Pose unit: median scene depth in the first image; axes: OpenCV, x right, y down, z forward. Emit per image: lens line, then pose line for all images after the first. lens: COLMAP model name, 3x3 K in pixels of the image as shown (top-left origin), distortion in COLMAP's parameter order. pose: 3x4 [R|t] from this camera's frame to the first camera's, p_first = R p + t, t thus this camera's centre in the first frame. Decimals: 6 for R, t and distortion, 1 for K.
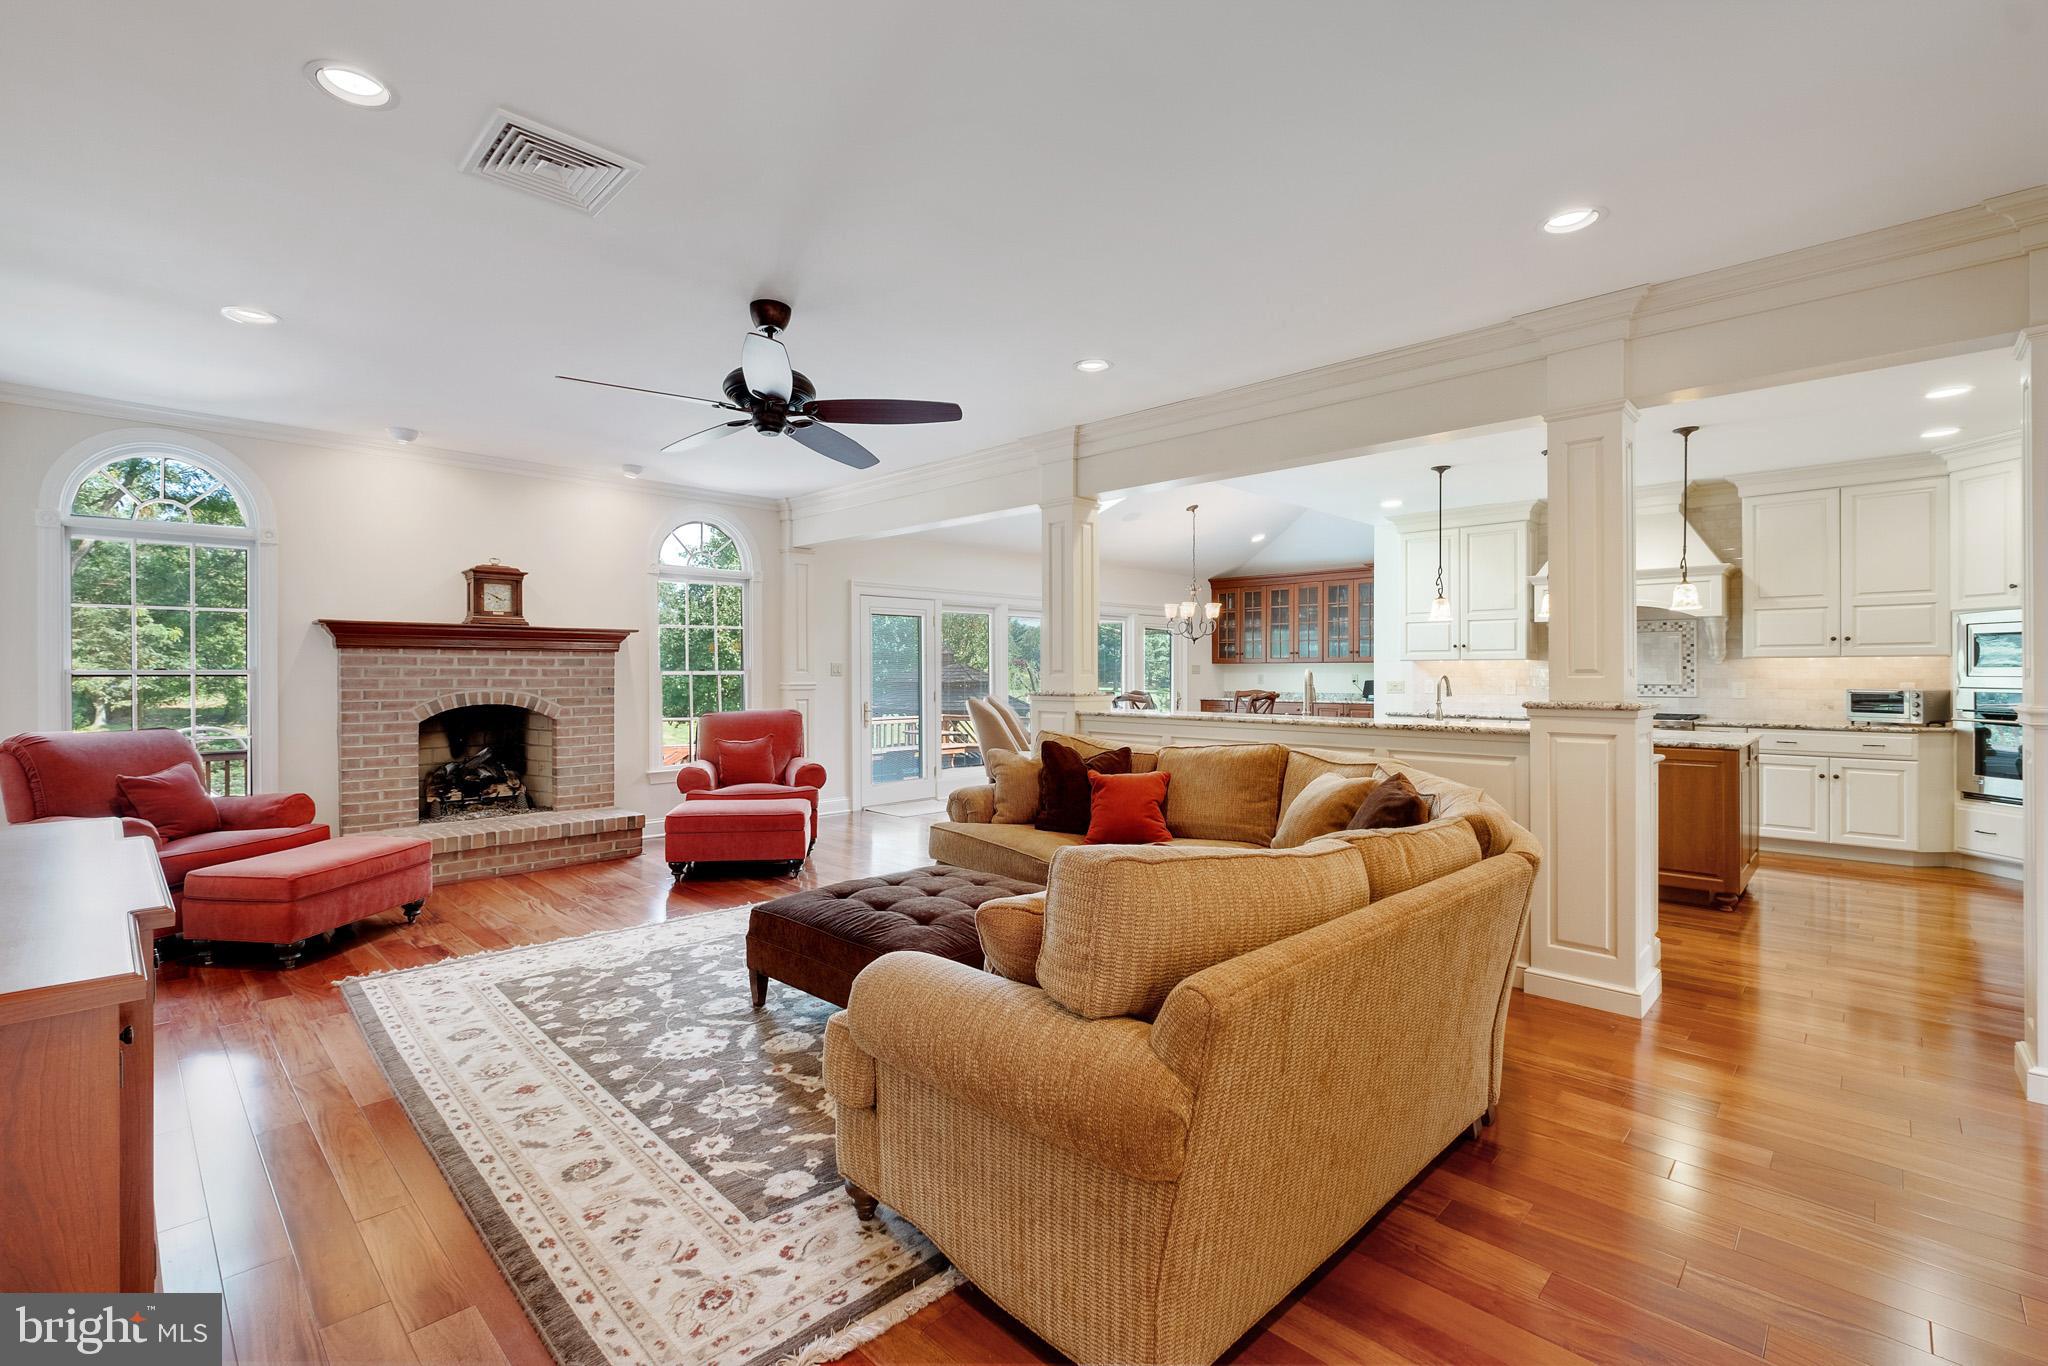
lens RADIAL K [[898.3, 0, 1018.3], [0, 898.3, 676.3], [0, 0, 1]] dist [0.014785, 0.000073]
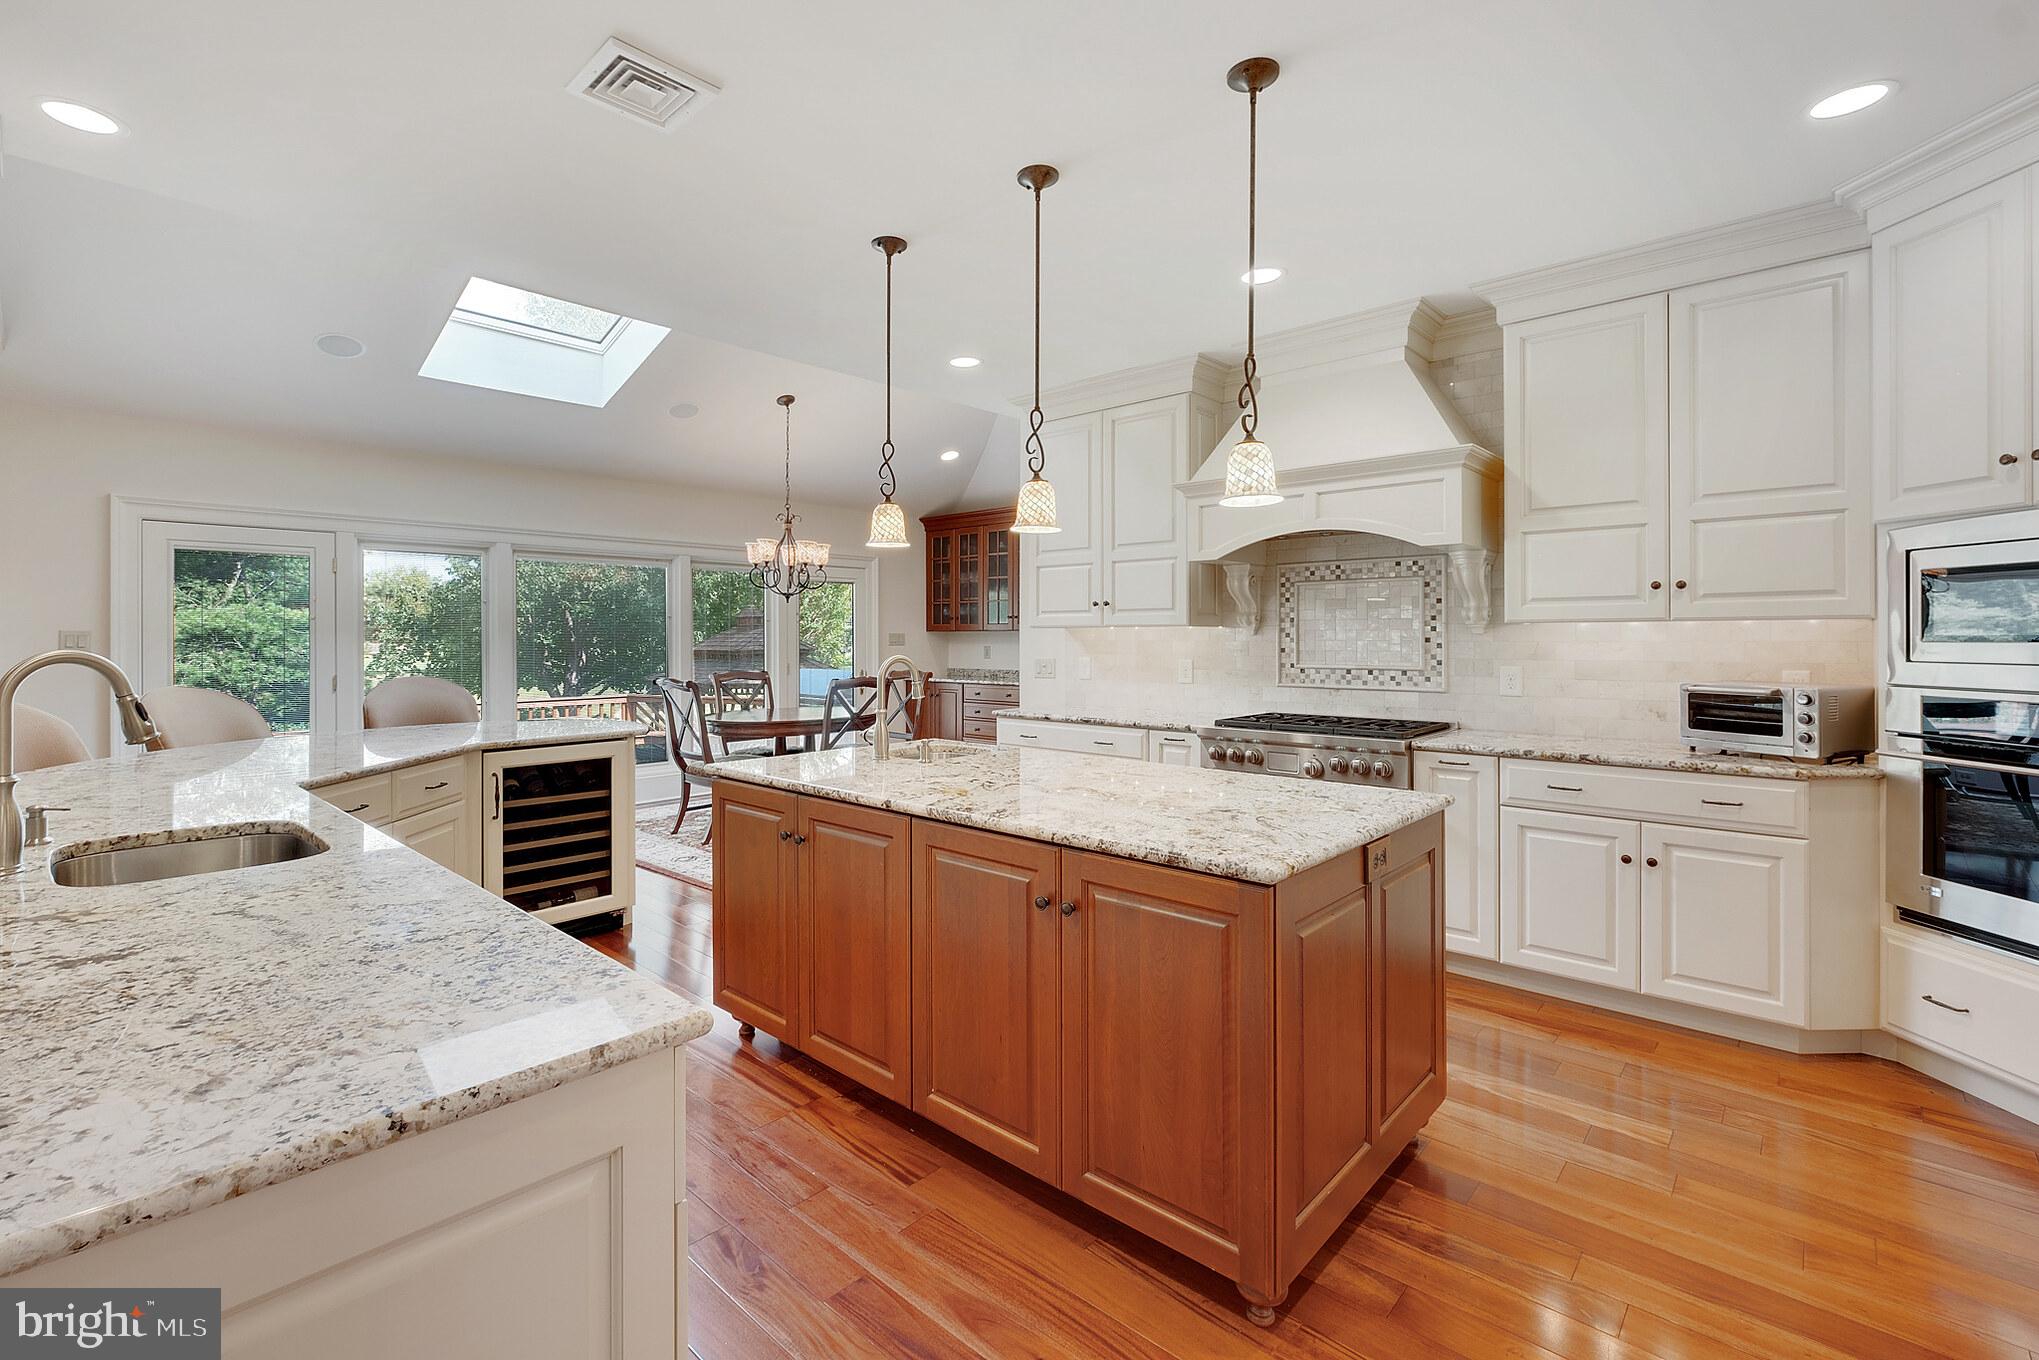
lens RADIAL K [[927.1, 0, 952.5], [0, 927.1, 641.0], [0, 0, 1]] dist [0.000410, 0.000225]
pose [[0.999998, 0.001252, 0.001762, 0.516940], [-0.001250, 0.999999, -0.001183, -0.009147], [-0.001764, 0.001181, 0.999998, 0.494296]]
